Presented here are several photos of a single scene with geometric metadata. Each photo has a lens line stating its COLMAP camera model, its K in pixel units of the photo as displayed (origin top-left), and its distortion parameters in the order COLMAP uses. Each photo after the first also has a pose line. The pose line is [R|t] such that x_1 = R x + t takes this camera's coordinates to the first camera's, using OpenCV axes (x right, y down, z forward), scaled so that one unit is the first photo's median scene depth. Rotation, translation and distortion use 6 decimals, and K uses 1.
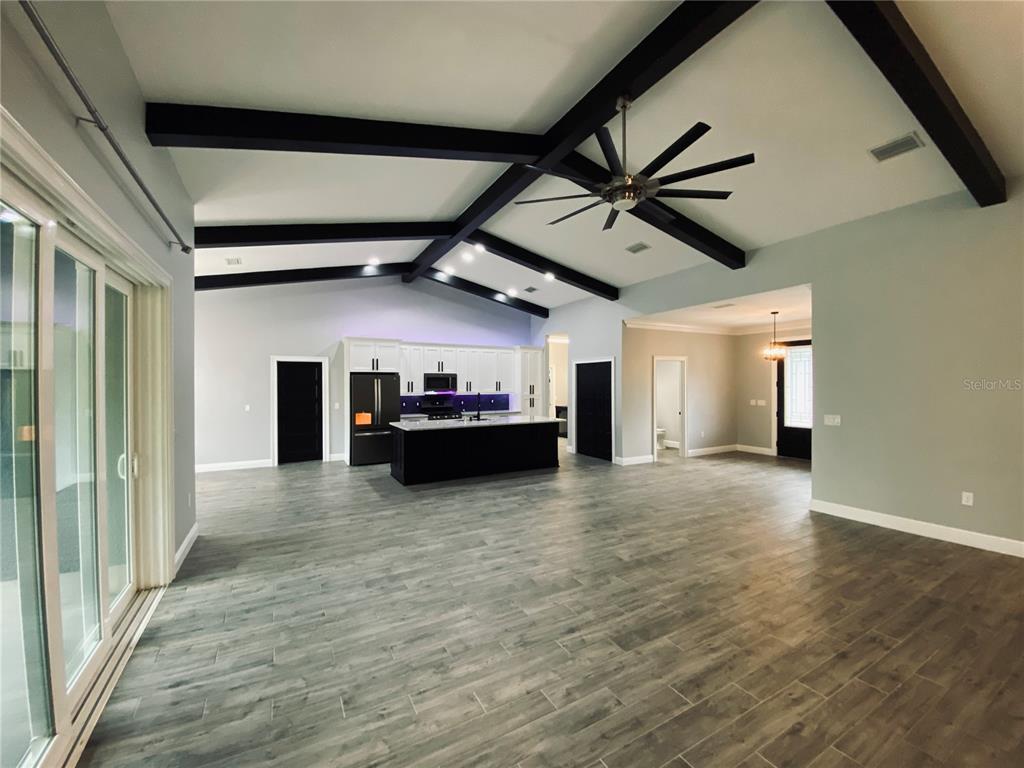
lens RADIAL K [[410.8, 0, 514.0], [0, 410.8, 385.0], [0, 0, 1]] dist [0.014754, -0.017287]
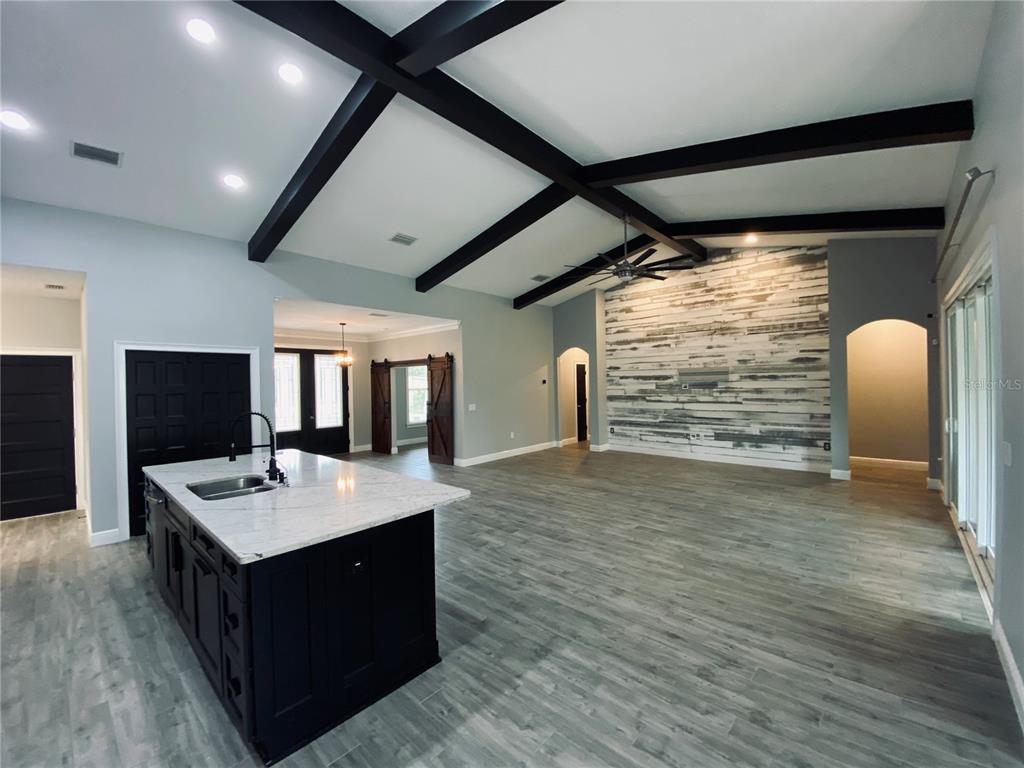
lens RADIAL K [[410.8, 0, 512.0], [0, 410.8, 381.8], [0, 0, 1]] dist [0.014754, -0.017287]
pose [[-0.306422, 0.014028, 0.951792, -1.000466], [0.025064, 0.999664, -0.006664, -0.002117], [-0.951566, 0.021814, -0.306671, 1.621408]]
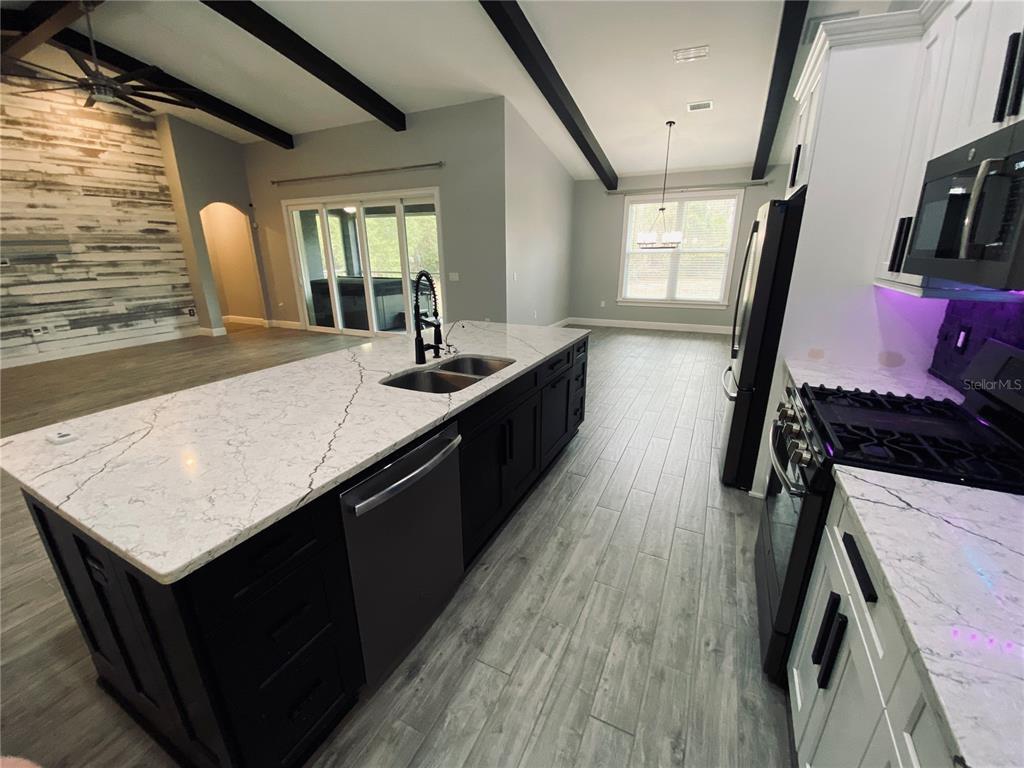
lens RADIAL K [[410.8, 0, 511.2], [0, 410.8, 385.5], [0, 0, 1]] dist [0.014754, -0.017287]
pose [[-0.825304, 0.180429, -0.535088, 0.042608], [0.005795, 0.950236, 0.311477, 0.013890], [0.564659, 0.253962, -0.785279, 2.327589]]
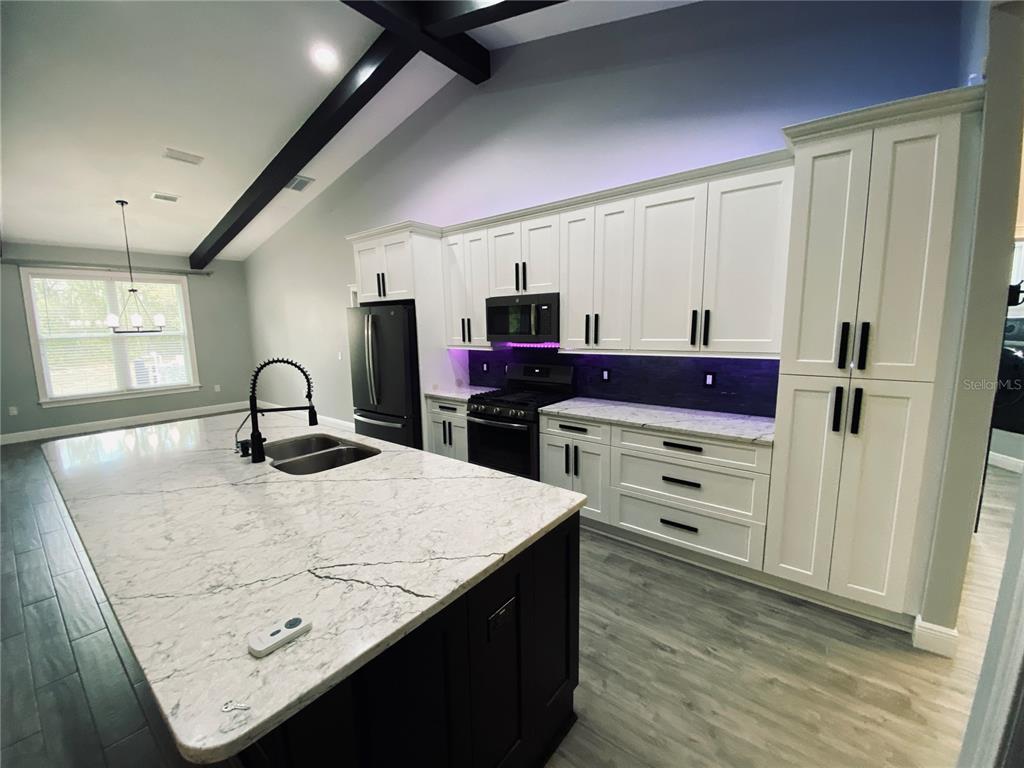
lens RADIAL K [[410.8, 0, 513.8], [0, 410.8, 385.4], [0, 0, 1]] dist [0.014754, -0.017287]
pose [[0.390023, 0.128720, -0.911764, 0.401142], [0.010718, 0.989479, 0.144276, 0.000071], [0.920743, -0.066043, 0.384540, 1.902083]]
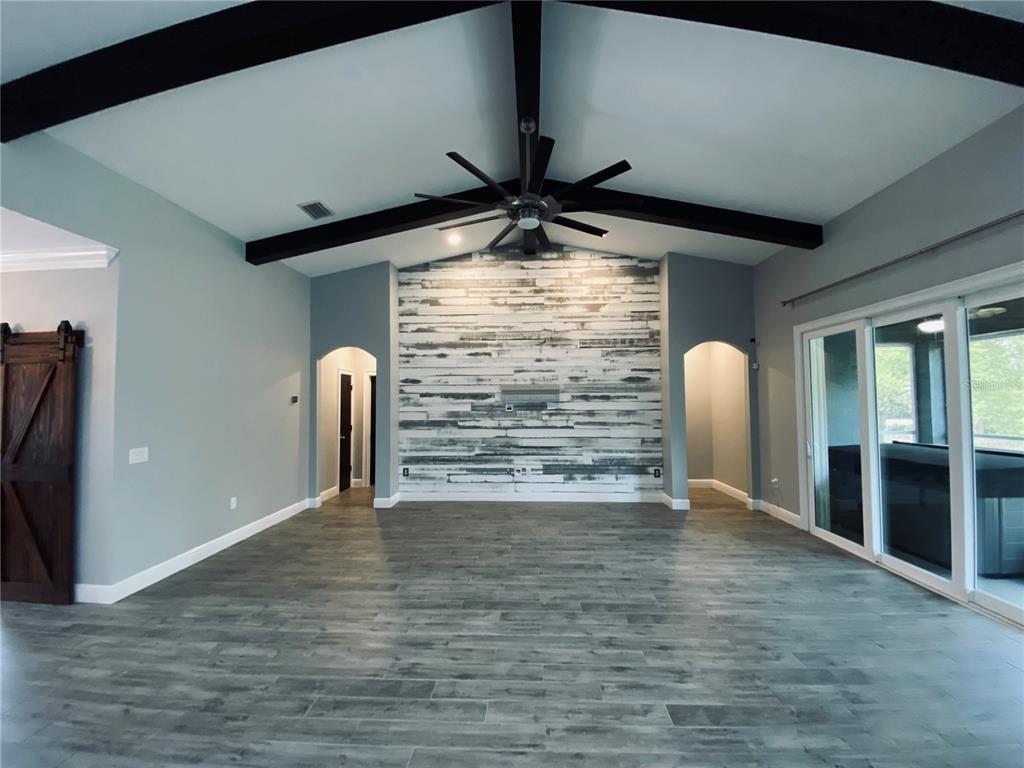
lens RADIAL K [[410.8, 0, 510.7], [0, 410.8, 381.1], [0, 0, 1]] dist [0.014754, -0.017287]
pose [[-0.847796, 0.035918, 0.529104, -0.180666], [0.013491, 0.998842, -0.046190, -0.001582], [-0.530151, -0.032022, -0.847299, 1.522121]]
